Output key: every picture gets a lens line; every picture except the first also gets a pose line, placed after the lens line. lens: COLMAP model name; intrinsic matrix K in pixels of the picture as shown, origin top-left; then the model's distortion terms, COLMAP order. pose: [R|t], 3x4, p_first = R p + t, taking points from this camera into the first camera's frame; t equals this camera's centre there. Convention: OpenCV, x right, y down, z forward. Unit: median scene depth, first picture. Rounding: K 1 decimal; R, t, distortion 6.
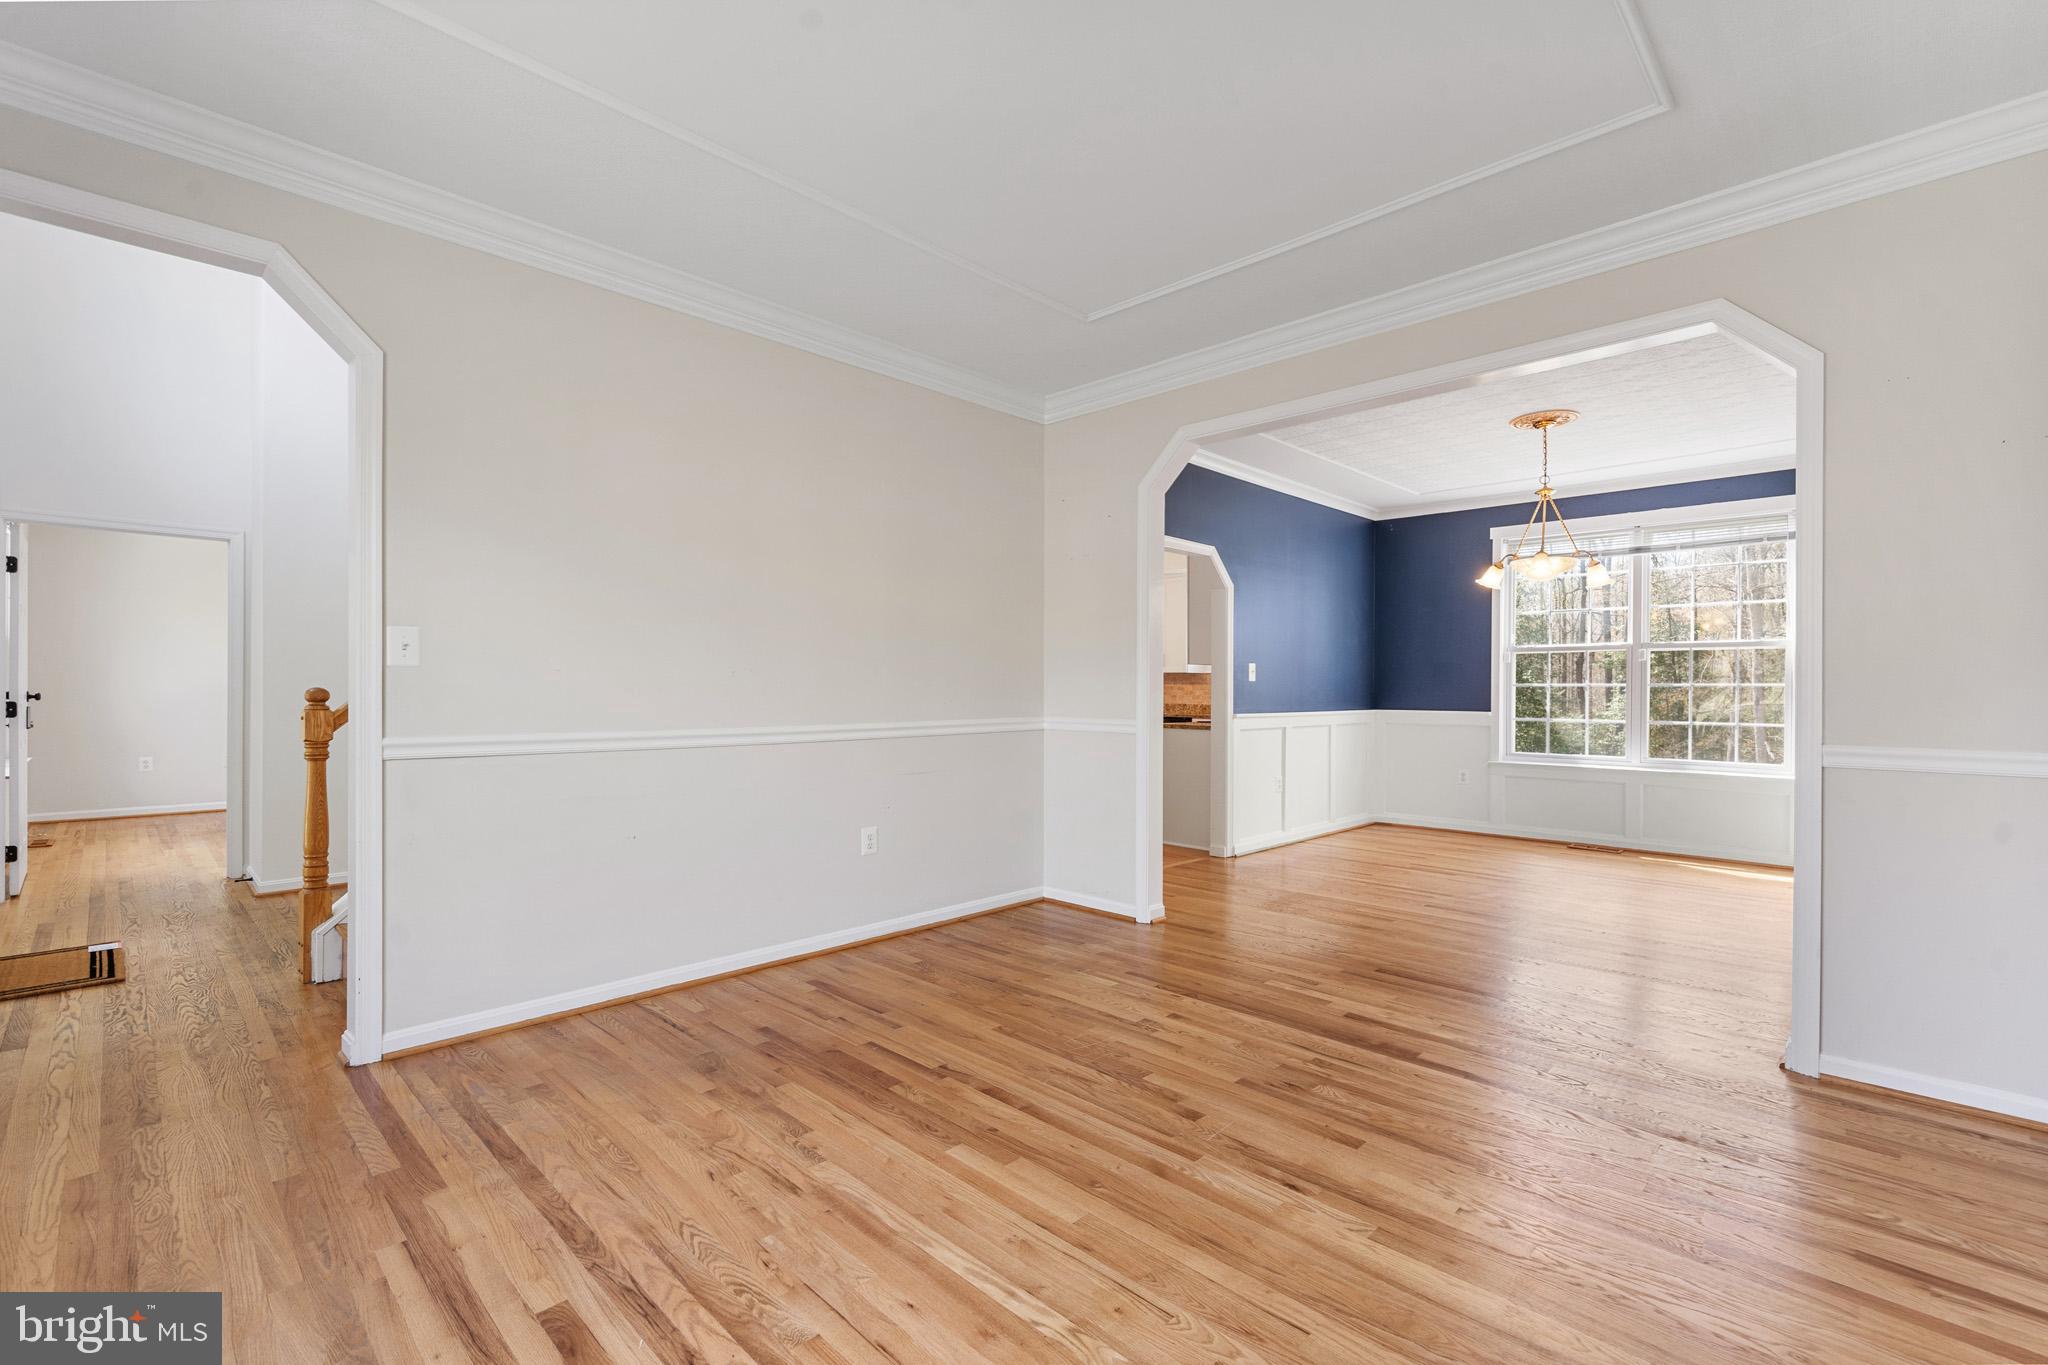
lens RADIAL K [[909.4, 0, 1032.1], [0, 909.4, 682.4], [0, 0, 1]] dist [-0.003328, 0.000257]
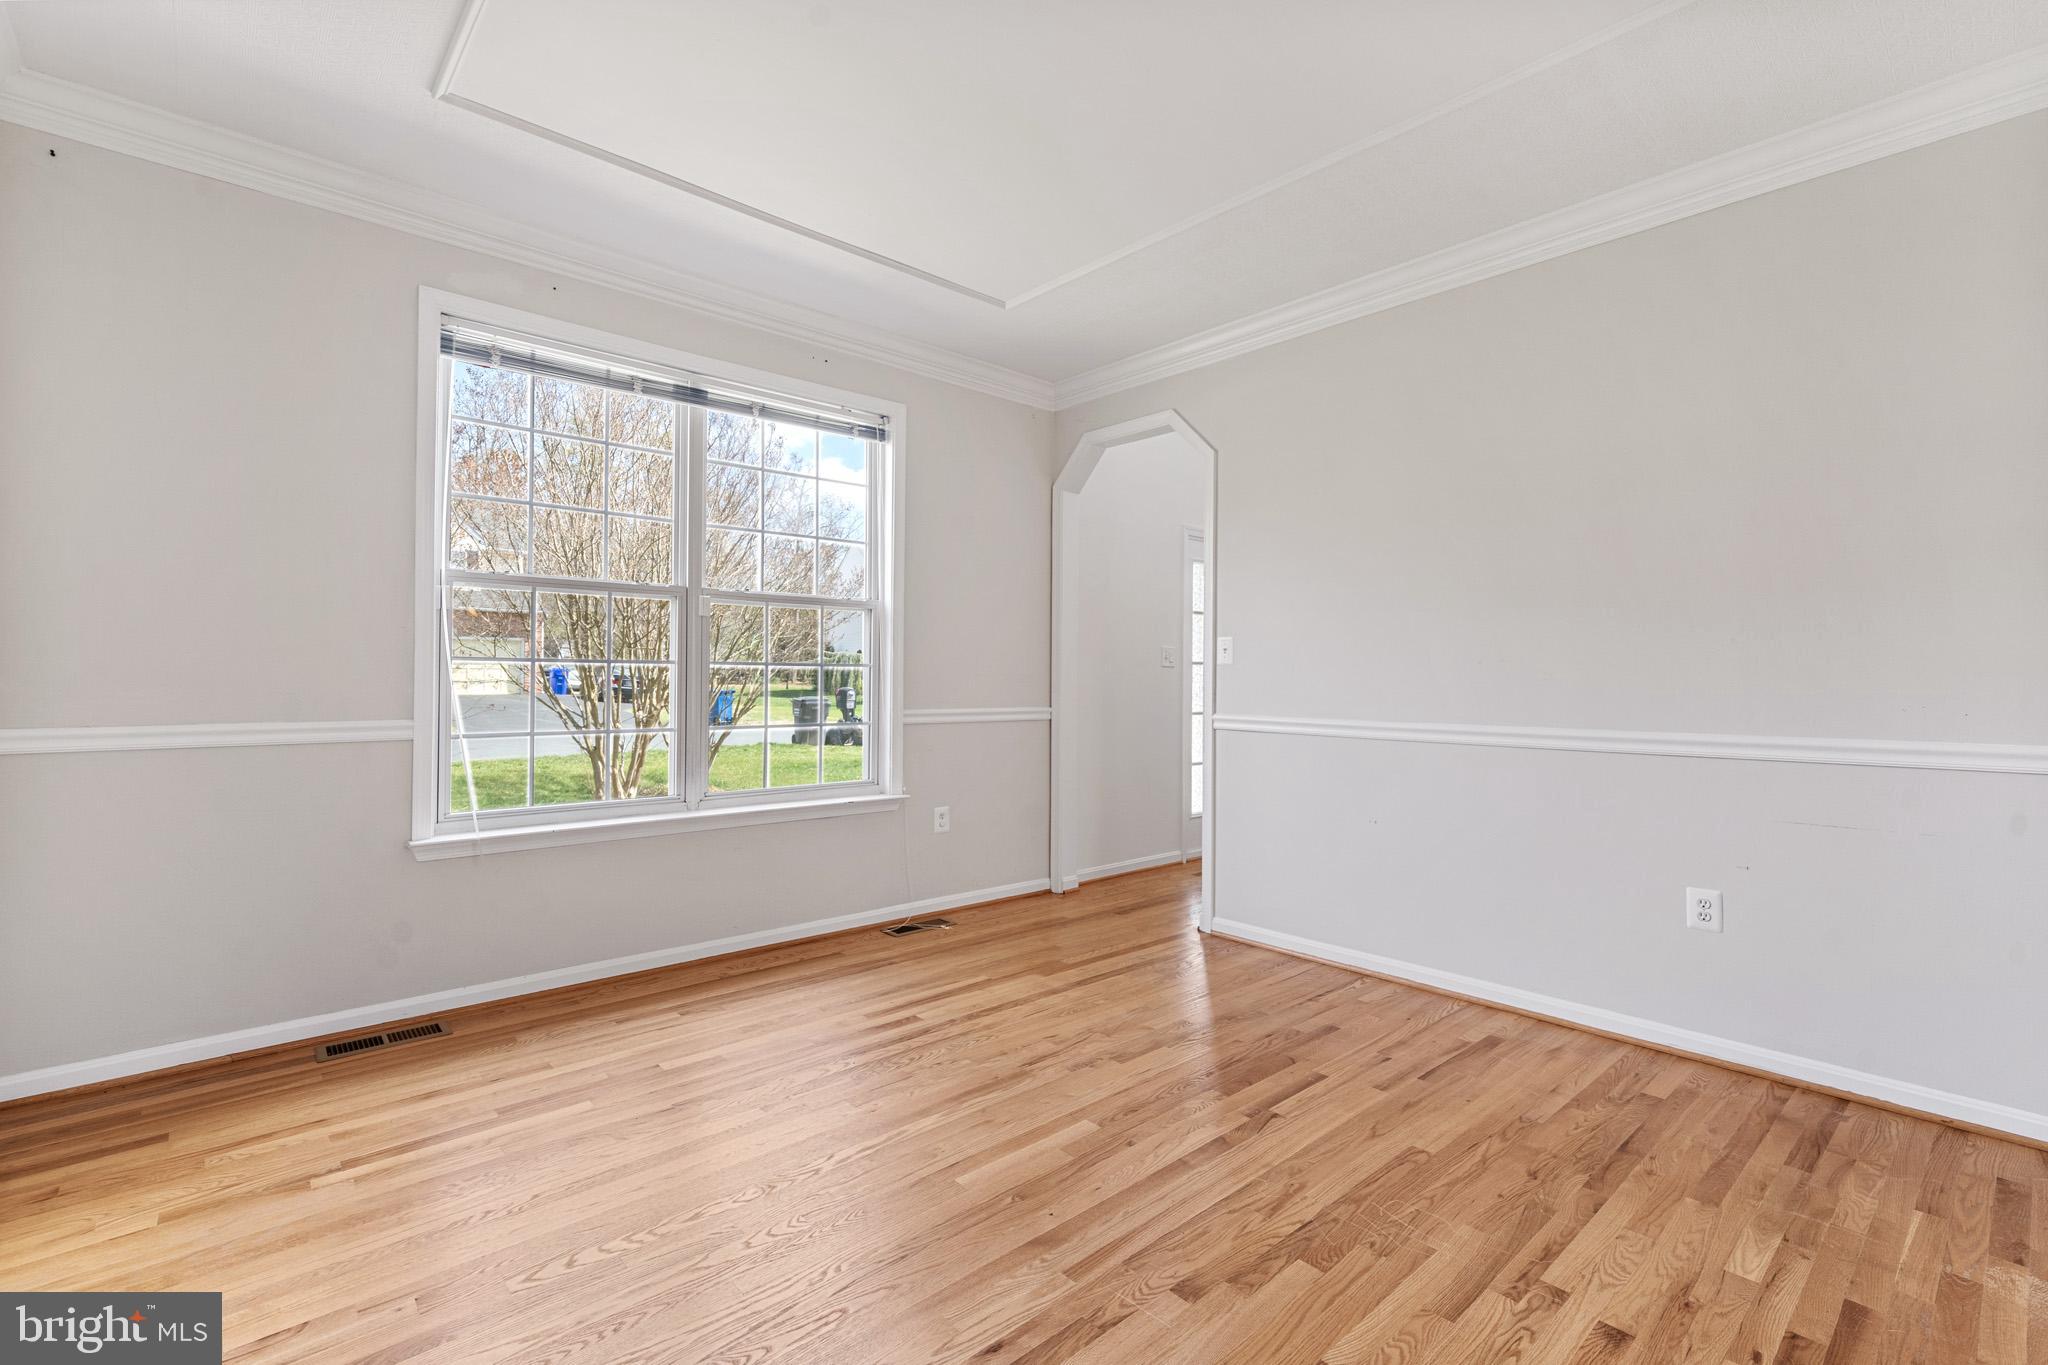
lens RADIAL K [[909.4, 0, 1034.9], [0, 909.4, 679.4], [0, 0, 1]] dist [-0.003328, 0.000257]
pose [[-0.060971, -0.001785, -0.998138, 0.746712], [-0.002284, 0.999996, -0.001649, 0.009152], [0.998137, 0.002179, -0.060975, 0.787252]]
